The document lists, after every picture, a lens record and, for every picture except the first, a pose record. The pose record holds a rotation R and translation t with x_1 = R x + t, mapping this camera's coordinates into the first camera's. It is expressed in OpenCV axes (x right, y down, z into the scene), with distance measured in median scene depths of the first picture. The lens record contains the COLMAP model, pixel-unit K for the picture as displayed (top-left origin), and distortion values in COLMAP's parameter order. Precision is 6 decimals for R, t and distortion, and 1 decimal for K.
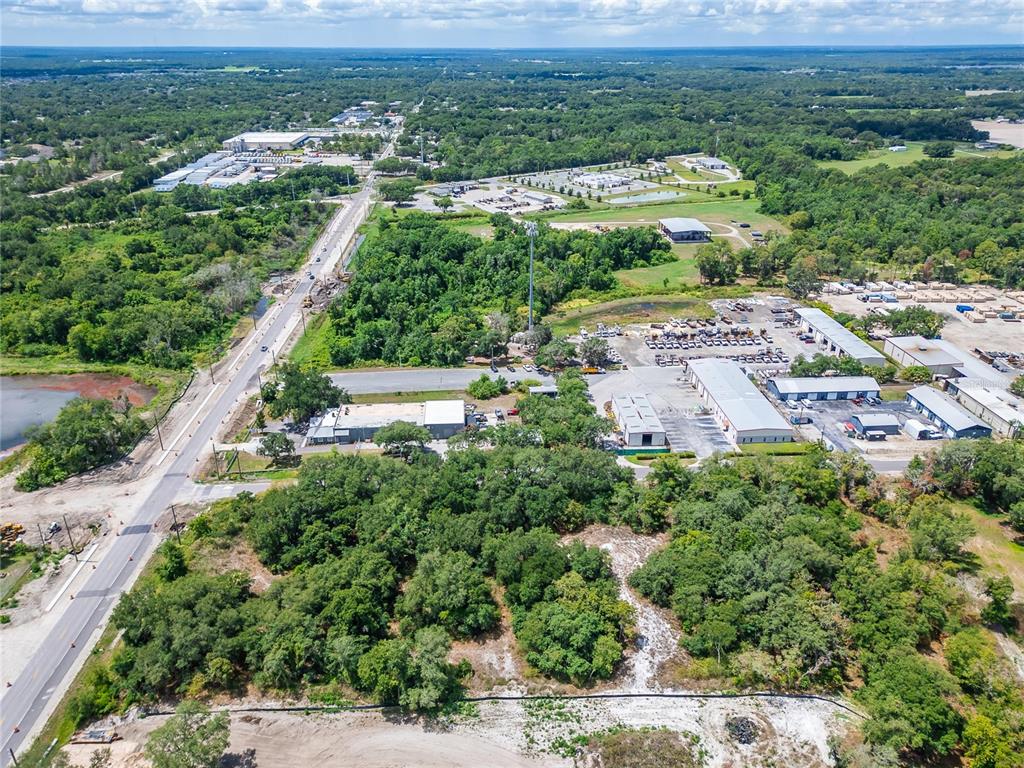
lens RADIAL K [[728.4, 0, 507.4], [0, 728.4, 385.1], [0, 0, 1]] dist [0.074018, -0.068043]
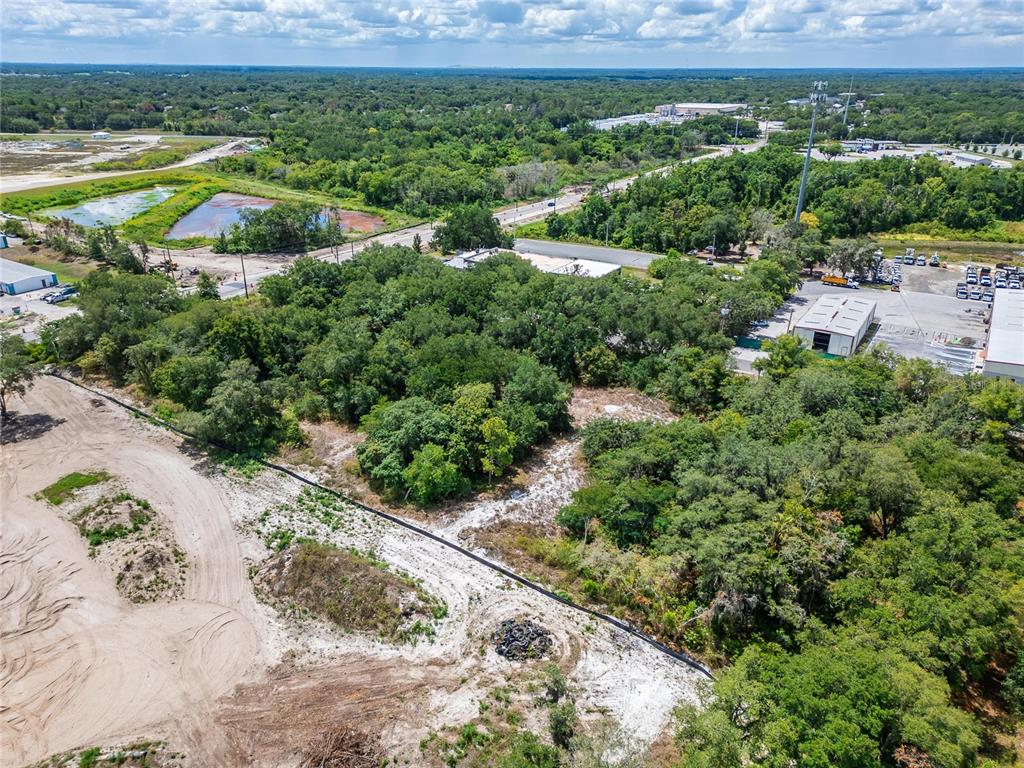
lens RADIAL K [[716.9, 0, 507.6], [0, 716.9, 380.2], [0, 0, 1]] dist [0.072891, -0.068456]
pose [[0.804085, 0.240894, -0.543523, 0.499305], [-0.254895, 0.965629, 0.050884, 0.223831], [0.537099, 0.097626, 0.837851, 0.461507]]
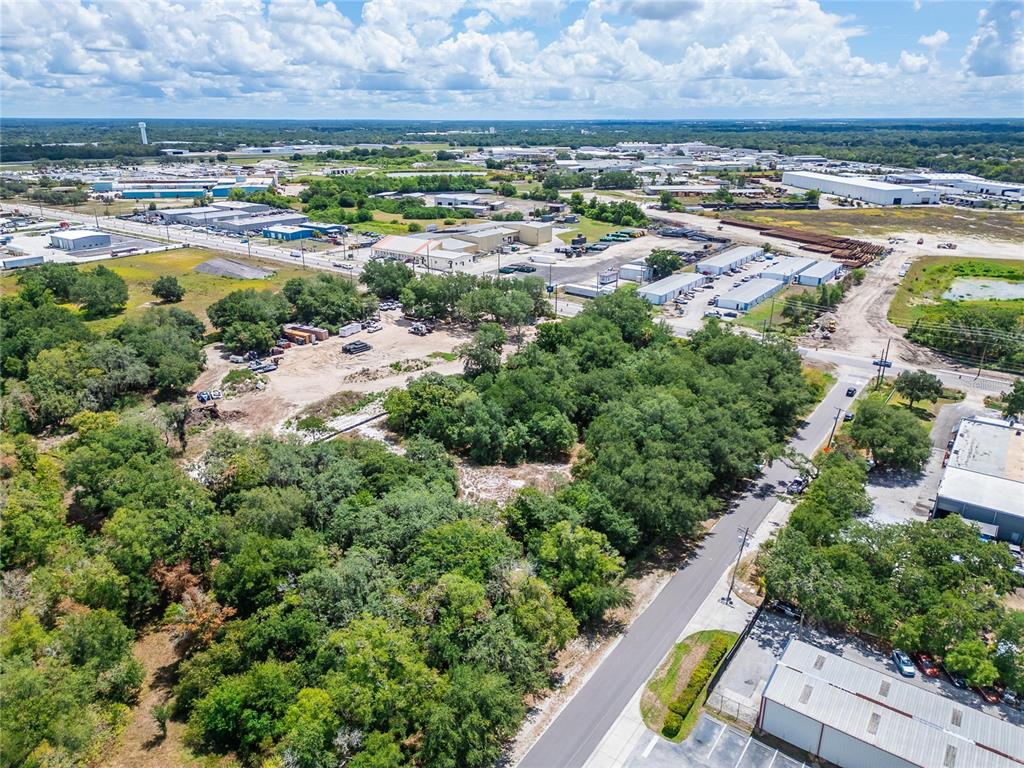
lens RADIAL K [[714.3, 0, 507.7], [0, 714.3, 384.0], [0, 0, 1]] dist [0.071080, -0.061327]
pose [[-0.630152, 0.269576, -0.728173, 0.775719], [-0.326065, 0.759233, 0.563247, -0.315568], [0.704691, 0.592363, -0.390533, 1.460382]]
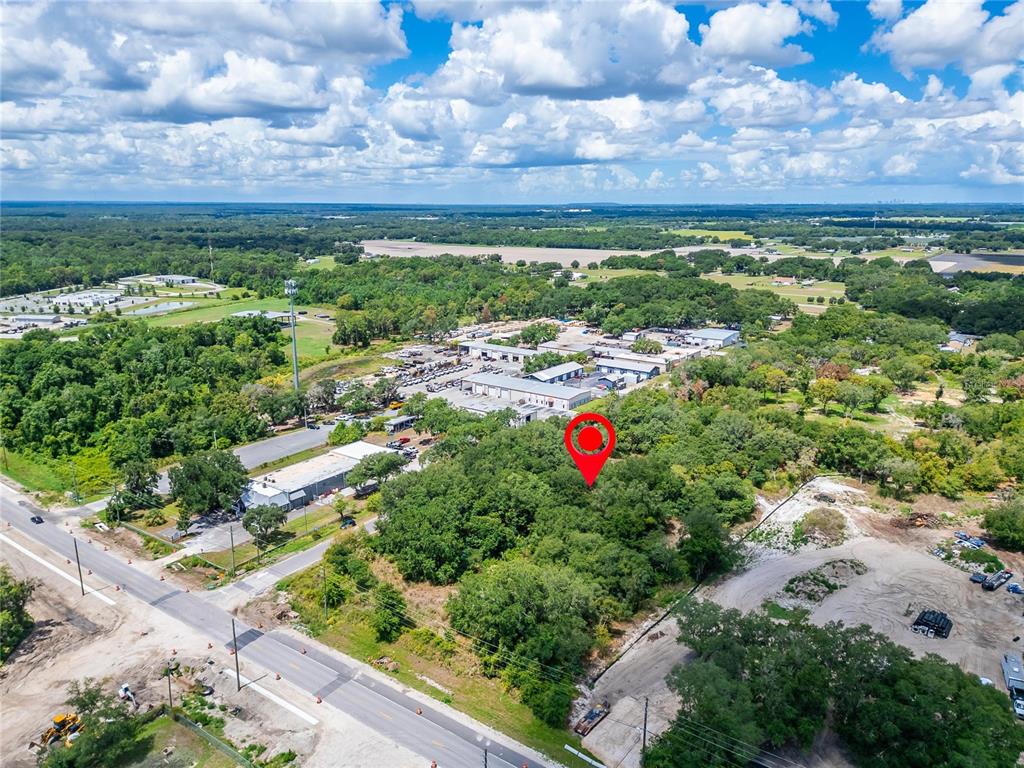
lens RADIAL K [[738.3, 0, 507.3], [0, 738.3, 383.2], [0, 0, 1]] dist [0.070026, -0.067832]
pose [[0.642907, -0.181420, 0.744149, -1.066518], [0.320817, 0.945997, -0.046541, 0.093608], [-0.695519, 0.268657, 0.666391, 0.330044]]
